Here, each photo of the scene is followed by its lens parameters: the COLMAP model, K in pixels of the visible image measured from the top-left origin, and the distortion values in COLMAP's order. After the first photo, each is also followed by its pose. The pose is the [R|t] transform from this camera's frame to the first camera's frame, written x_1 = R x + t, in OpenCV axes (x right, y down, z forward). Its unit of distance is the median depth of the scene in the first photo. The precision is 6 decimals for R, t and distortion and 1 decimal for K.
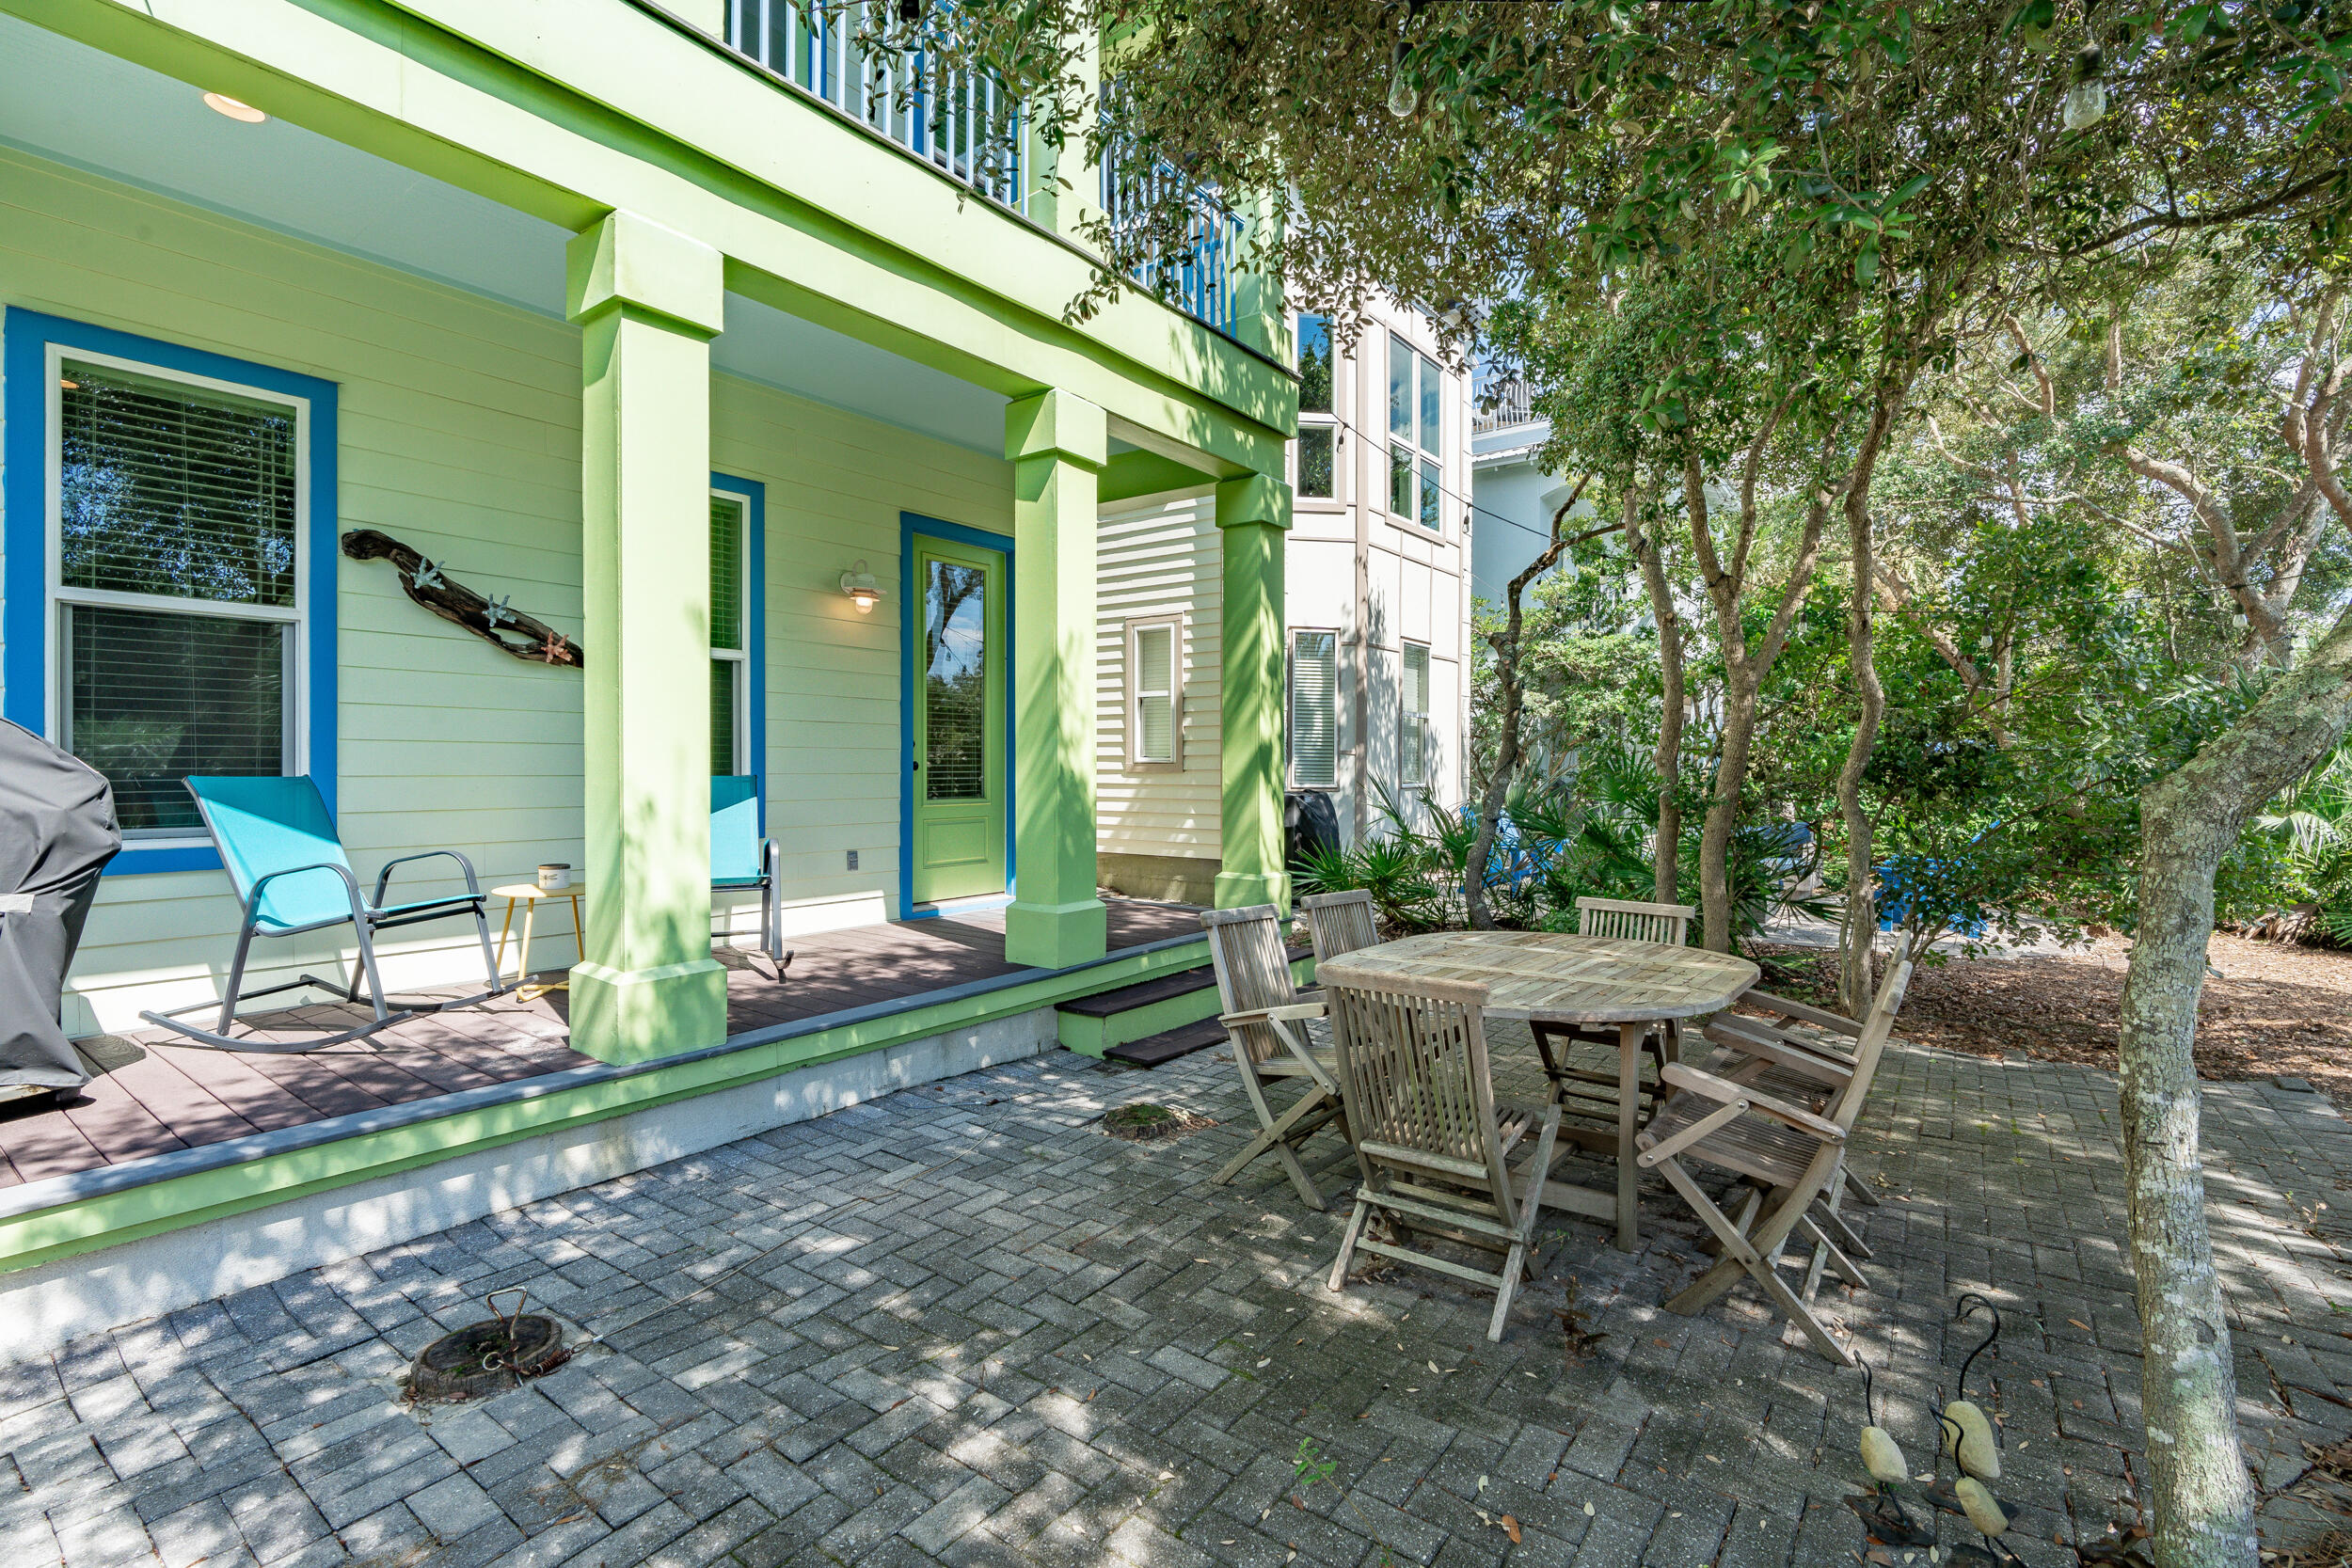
lens RADIAL K [[1063.8, 0, 1188.2], [0, 1063.8, 772.1], [0, 0, 1]] dist [-0.002749, 0.000287]
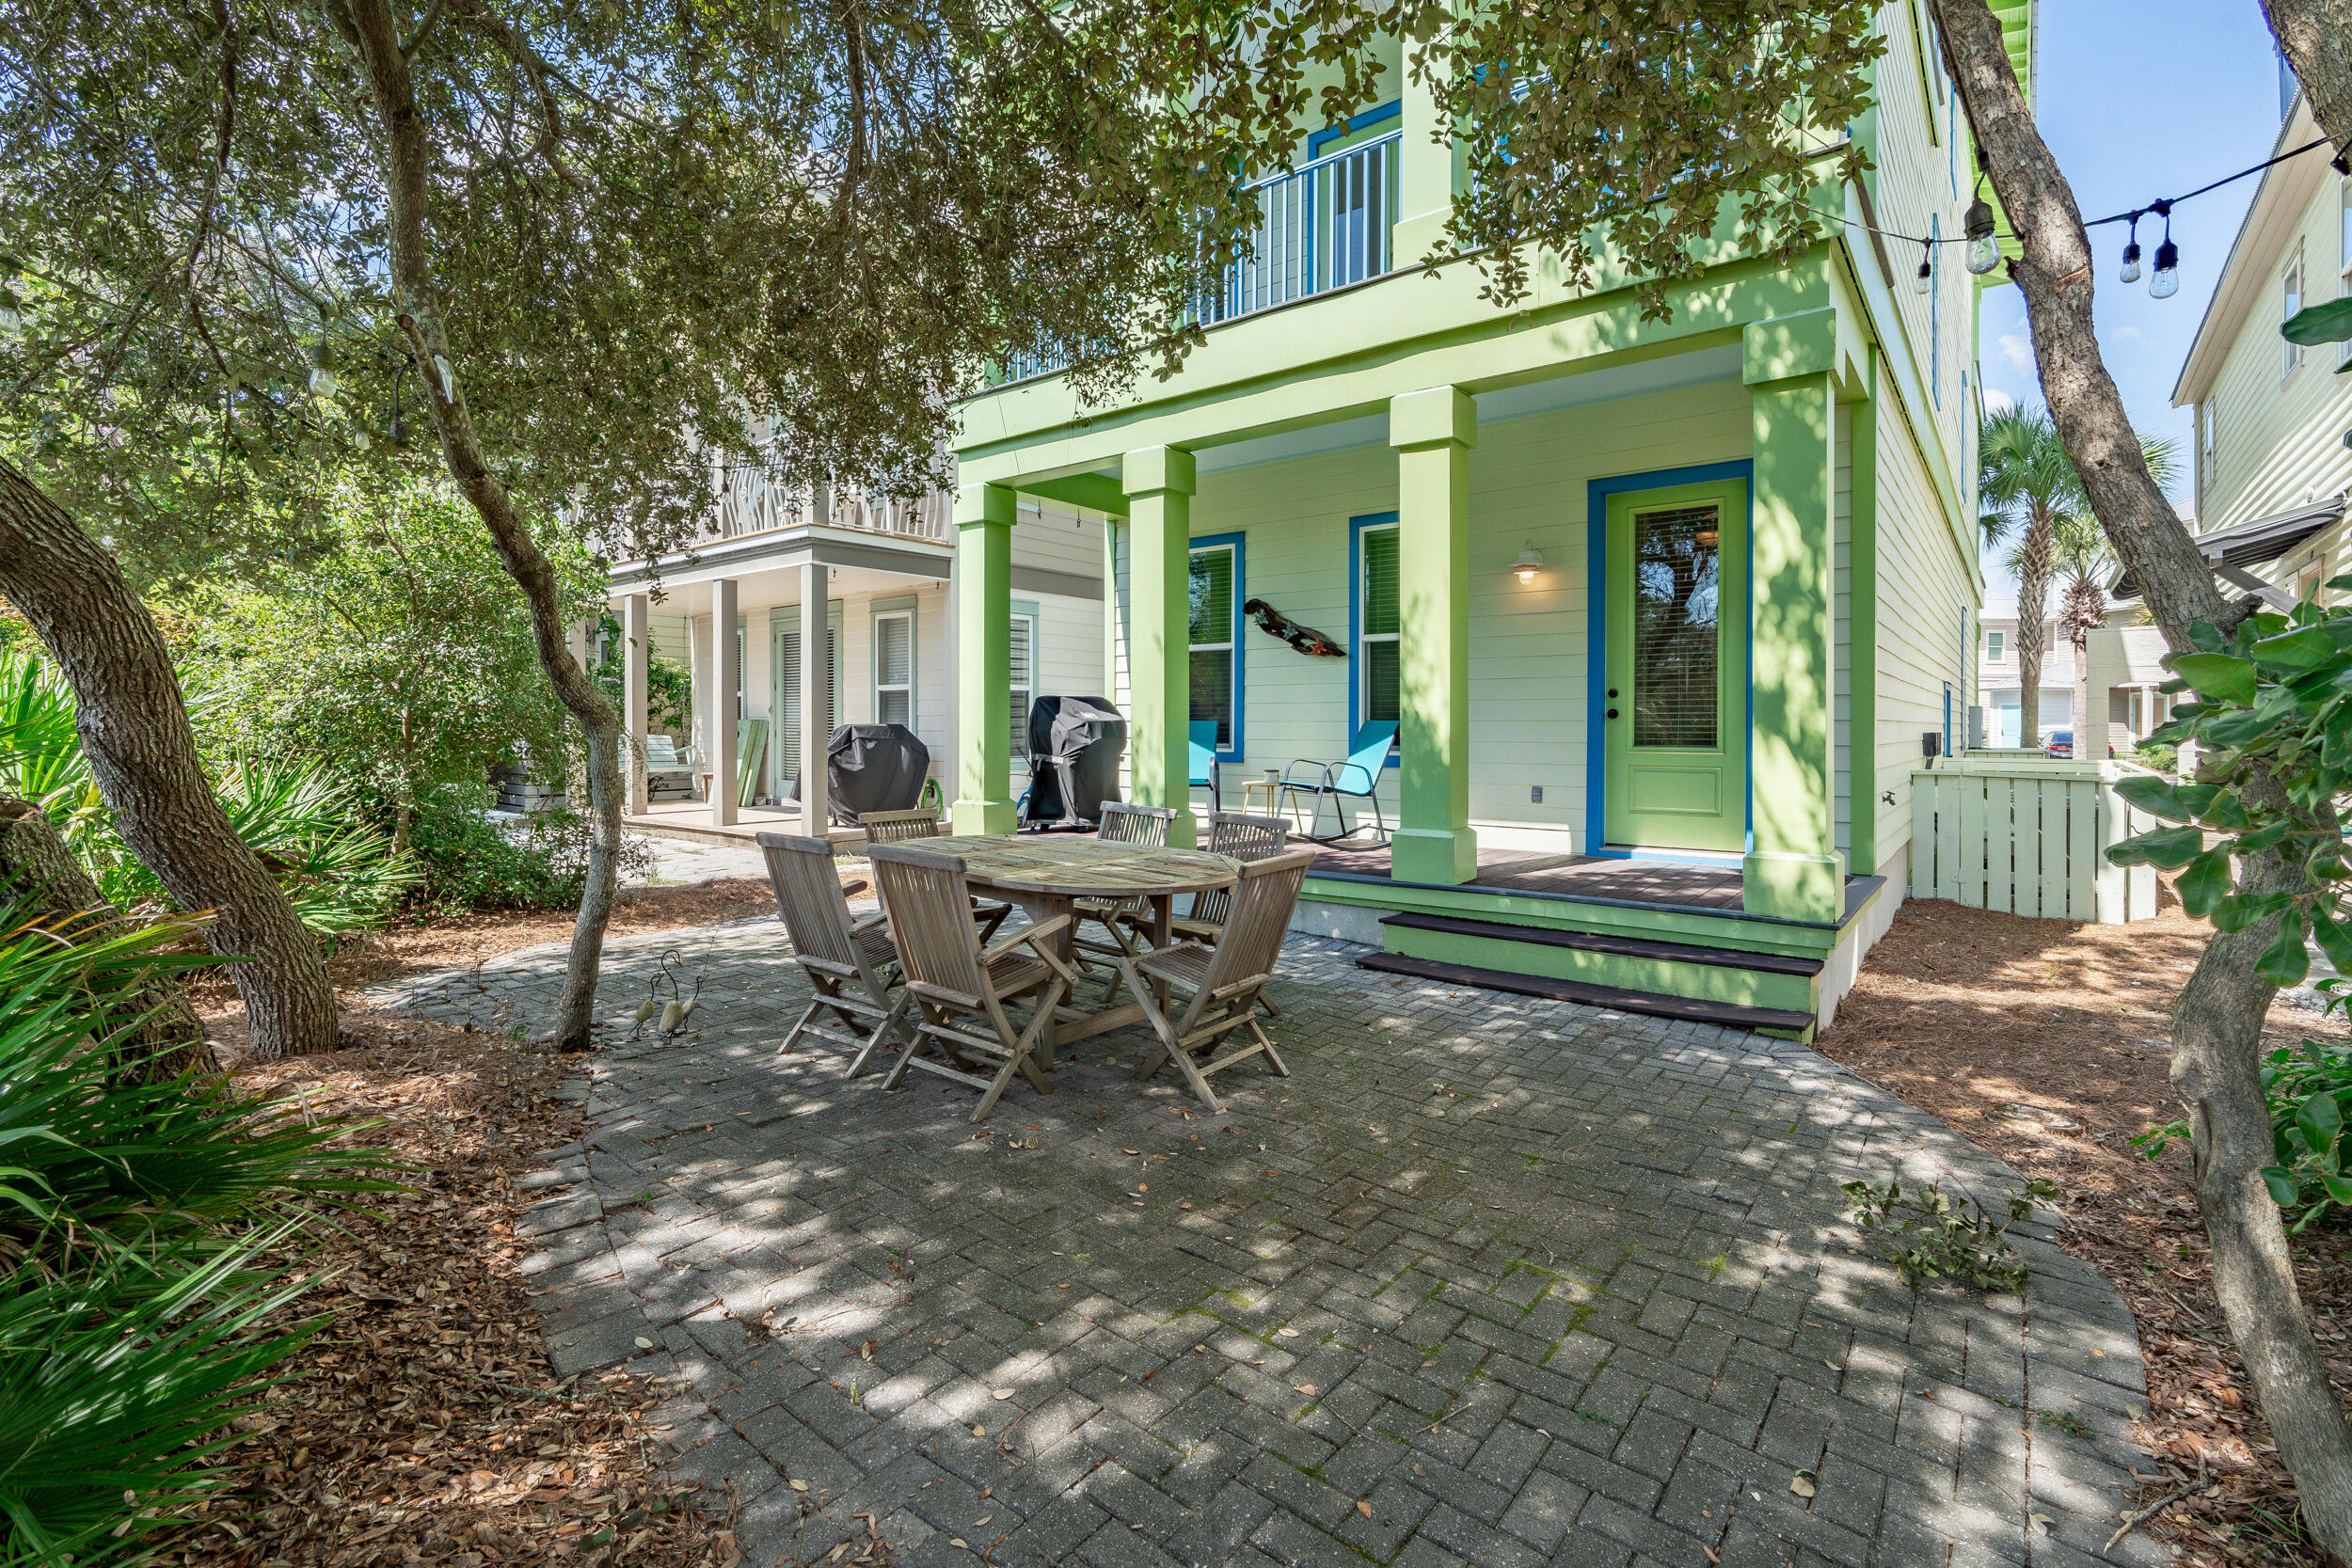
lens RADIAL K [[1063.1, 0, 1176.5], [0, 1063.1, 740.8], [0, 0, 1]] dist [-0.002561, -0.000171]
pose [[-0.034239, 0.015133, -0.999299, 1.275789], [-0.009032, 0.999840, 0.015451, 0.012348], [0.999373, 0.009555, -0.034097, 0.937526]]
